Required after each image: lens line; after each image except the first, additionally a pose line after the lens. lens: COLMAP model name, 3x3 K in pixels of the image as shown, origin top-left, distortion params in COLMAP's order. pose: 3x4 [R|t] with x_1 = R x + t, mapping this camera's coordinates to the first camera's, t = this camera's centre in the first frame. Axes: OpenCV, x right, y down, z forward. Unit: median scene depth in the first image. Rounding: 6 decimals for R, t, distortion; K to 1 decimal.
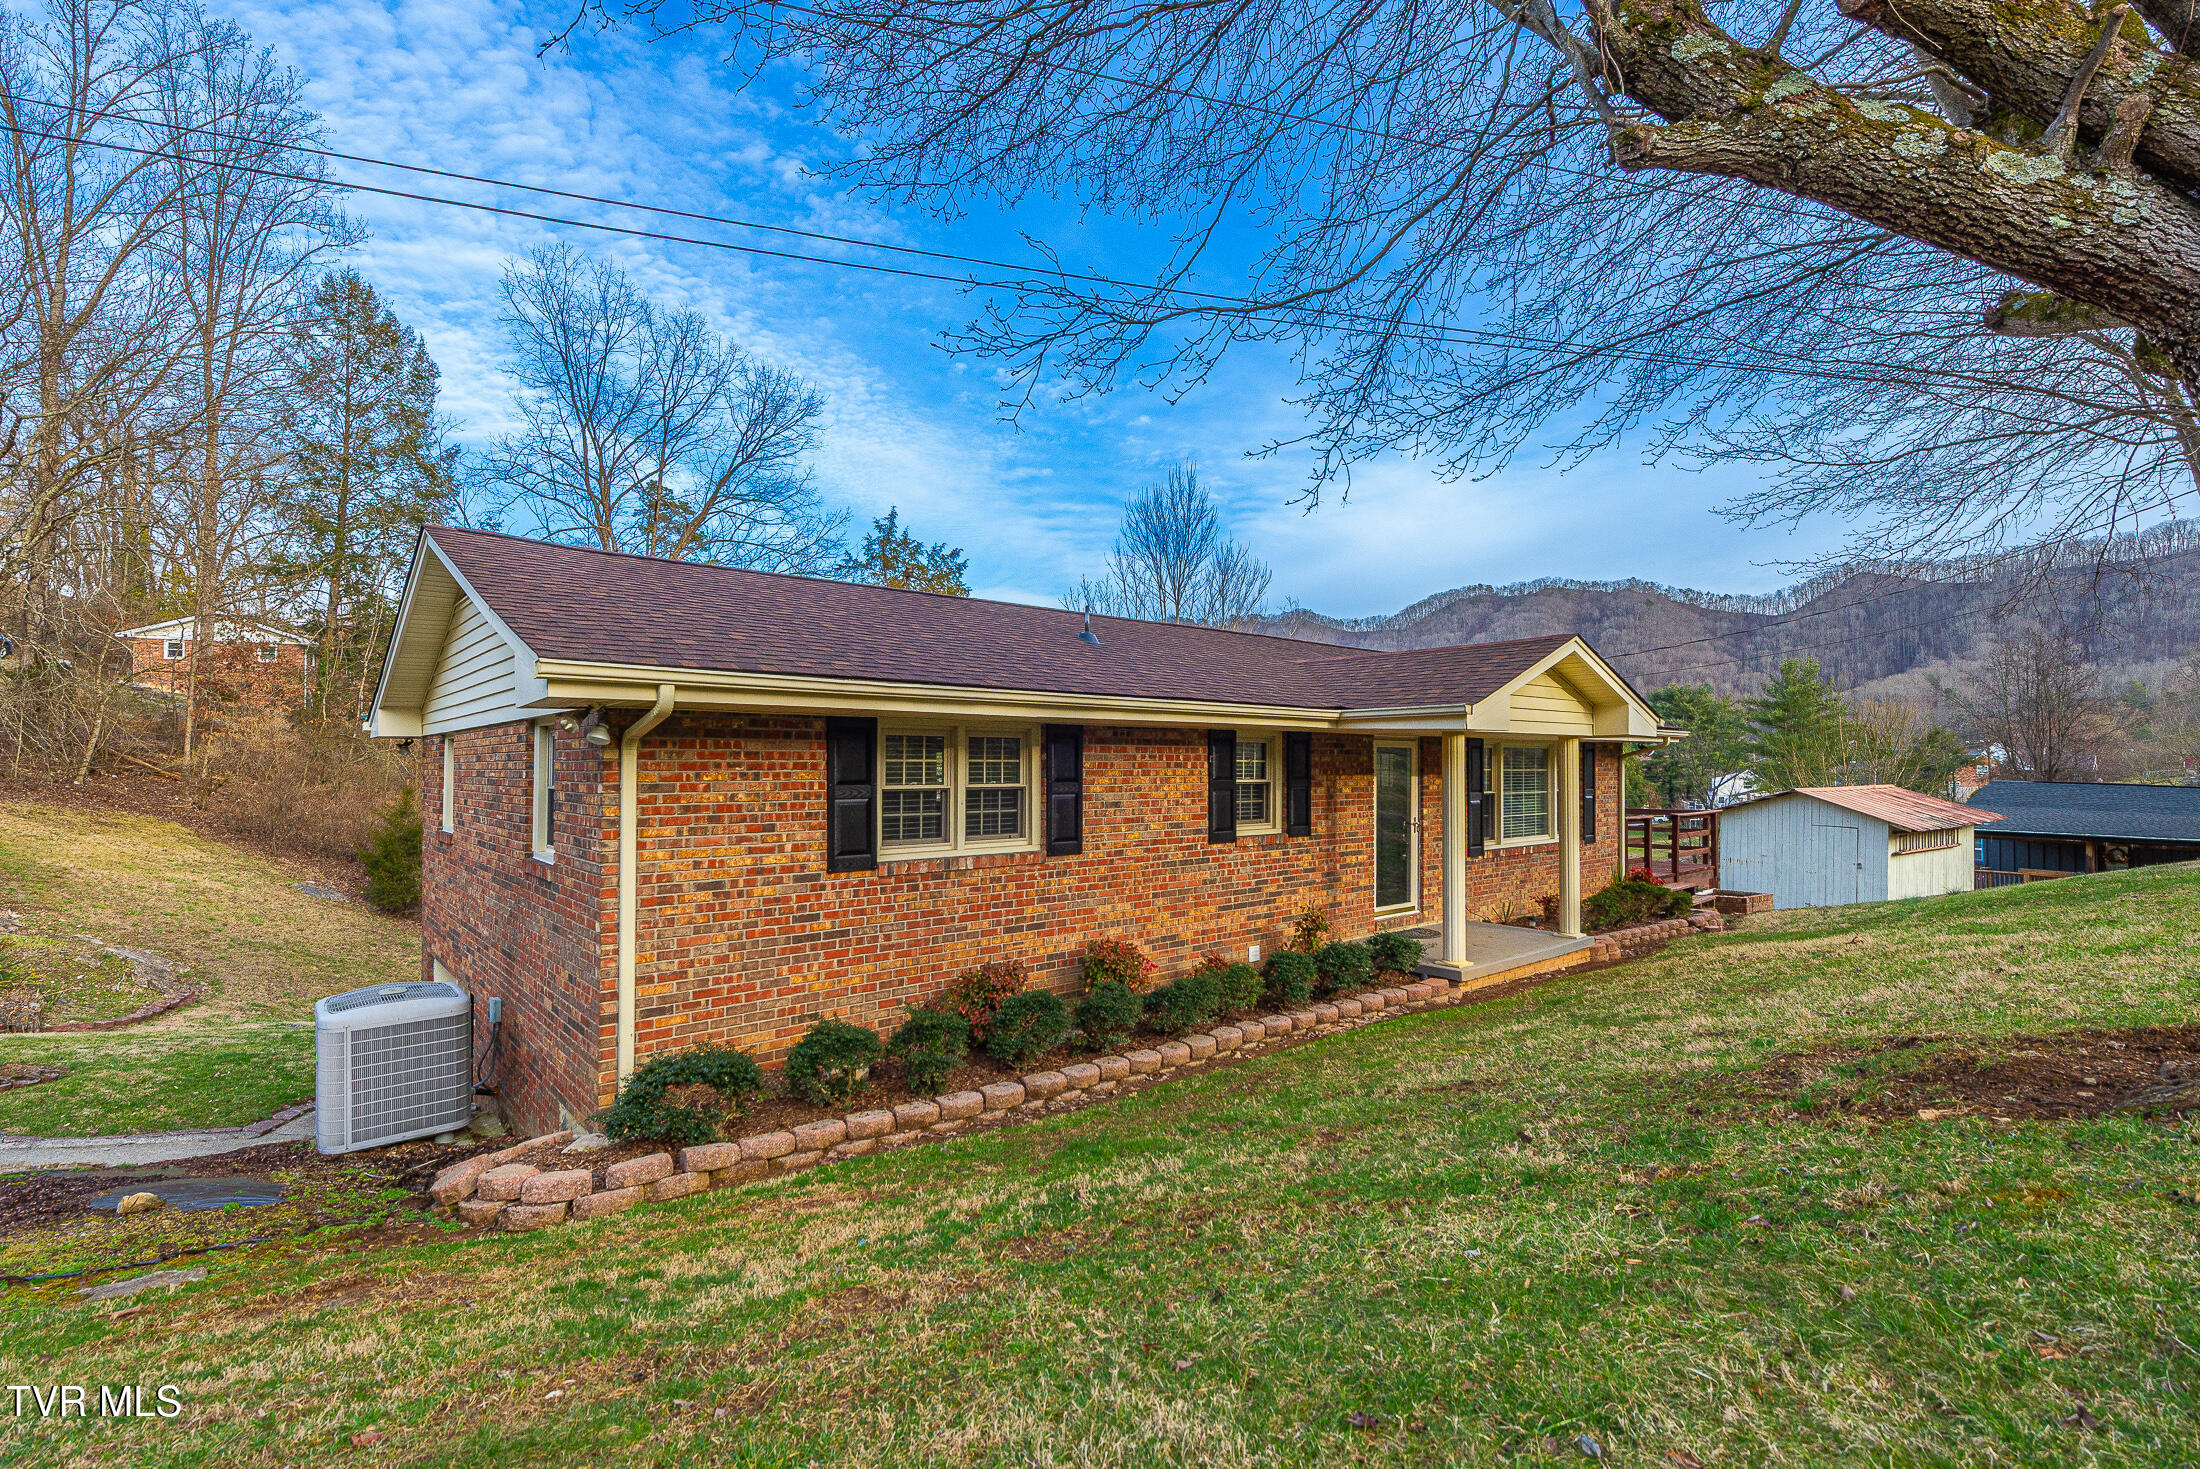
lens RADIAL K [[996.1, 0, 1085.4], [0, 996.1, 767.5], [0, 0, 1]] dist [0.002044, -0.000860]
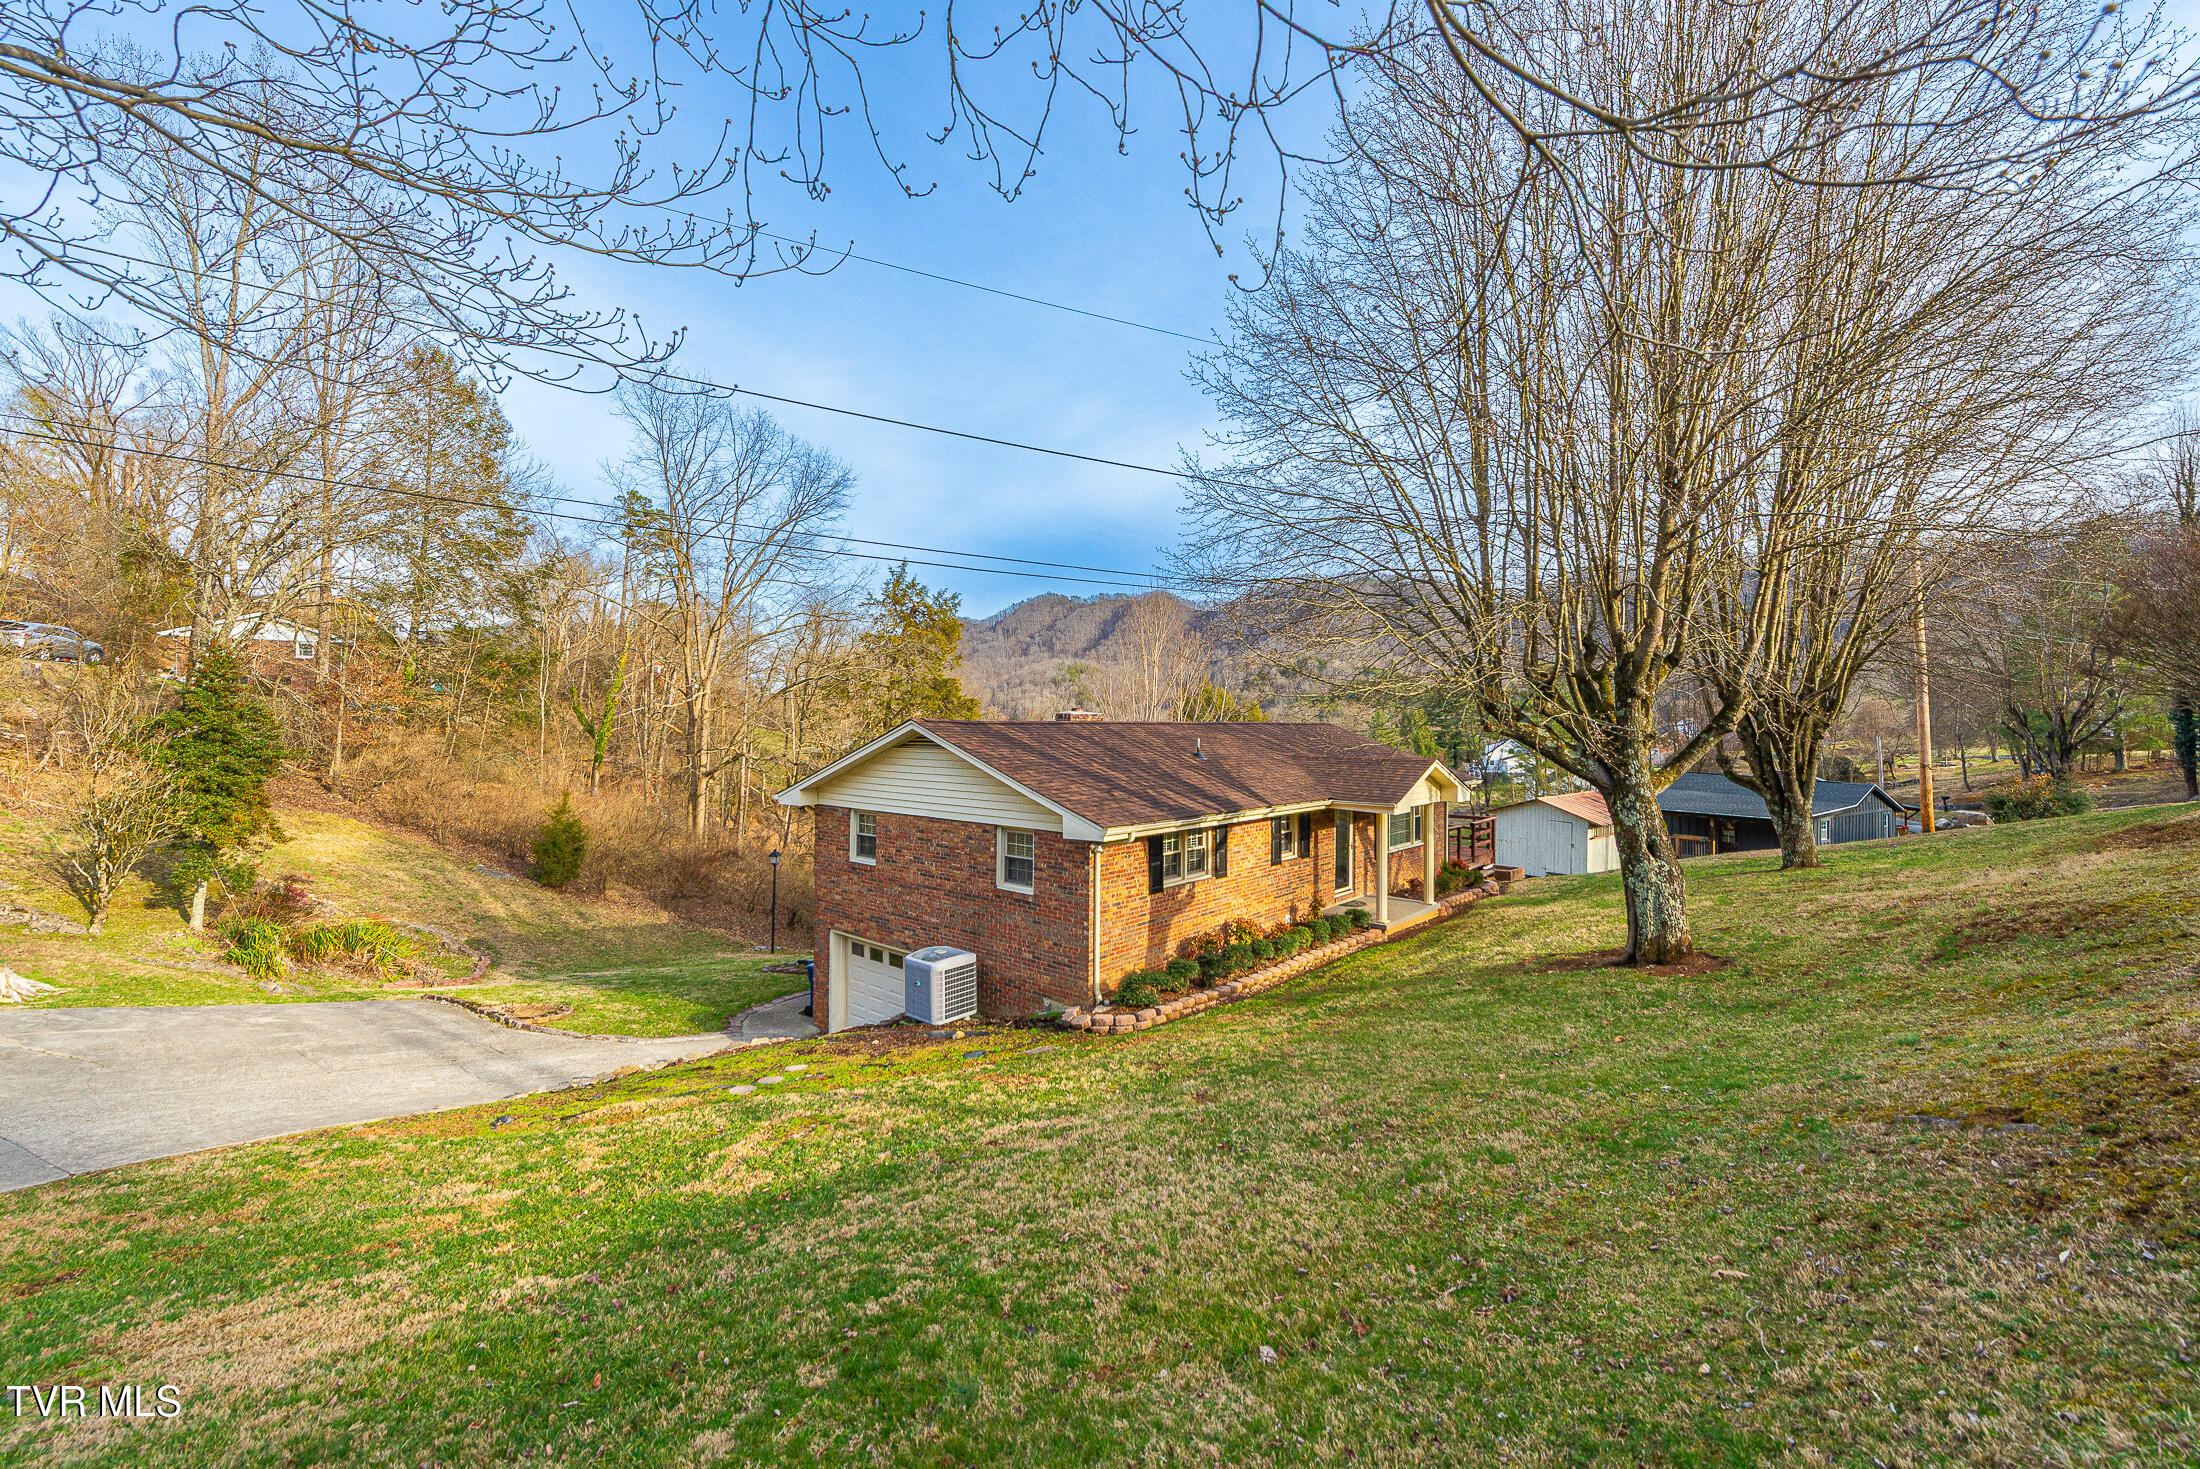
lens RADIAL K [[900.7, 0, 1102.1], [0, 900.7, 717.2], [0, 0, 1]] dist [0.015816, 0.000055]
pose [[0.987004, 0.008488, 0.160472, -0.565977], [-0.007970, 0.999961, -0.003874, -0.239752], [-0.160498, 0.002545, 0.987033, -0.846582]]
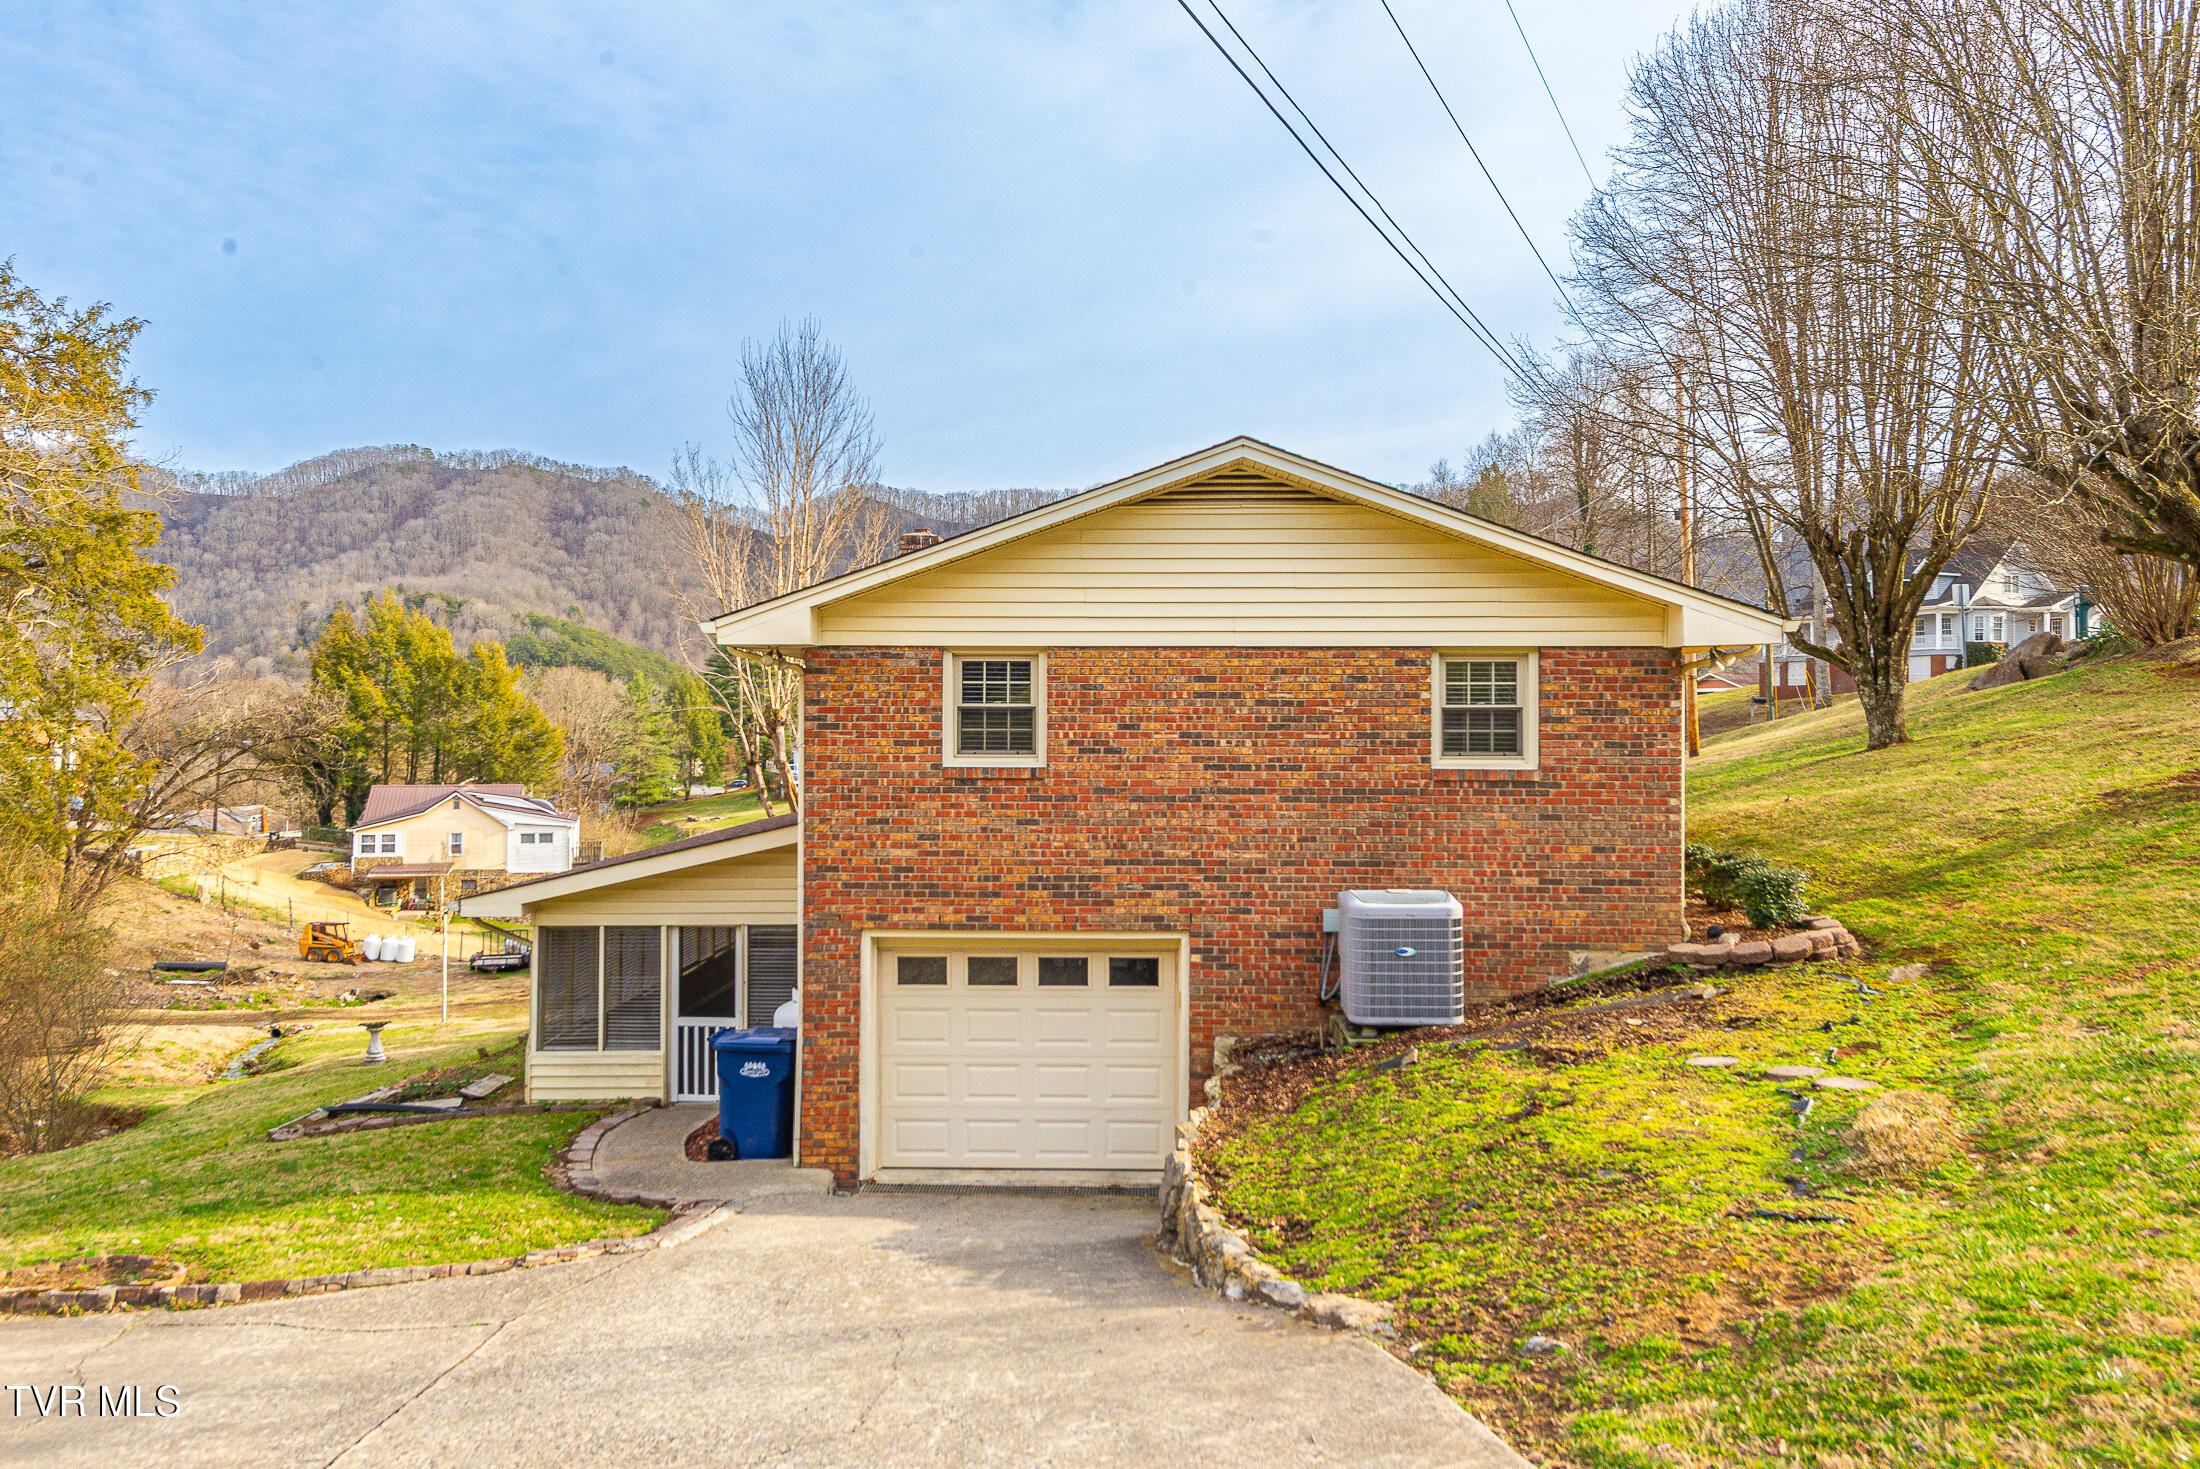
lens RADIAL K [[1529.6, 0, 1108.9], [0, 1529.6, 730.8], [0, 0, 1]] dist [0.036436, -0.017907]
pose [[0.652858, 0.006027, 0.757456, -1.816802], [-0.006413, 0.999976, -0.002429, 0.040021], [-0.757453, -0.003272, 0.652882, 0.100202]]
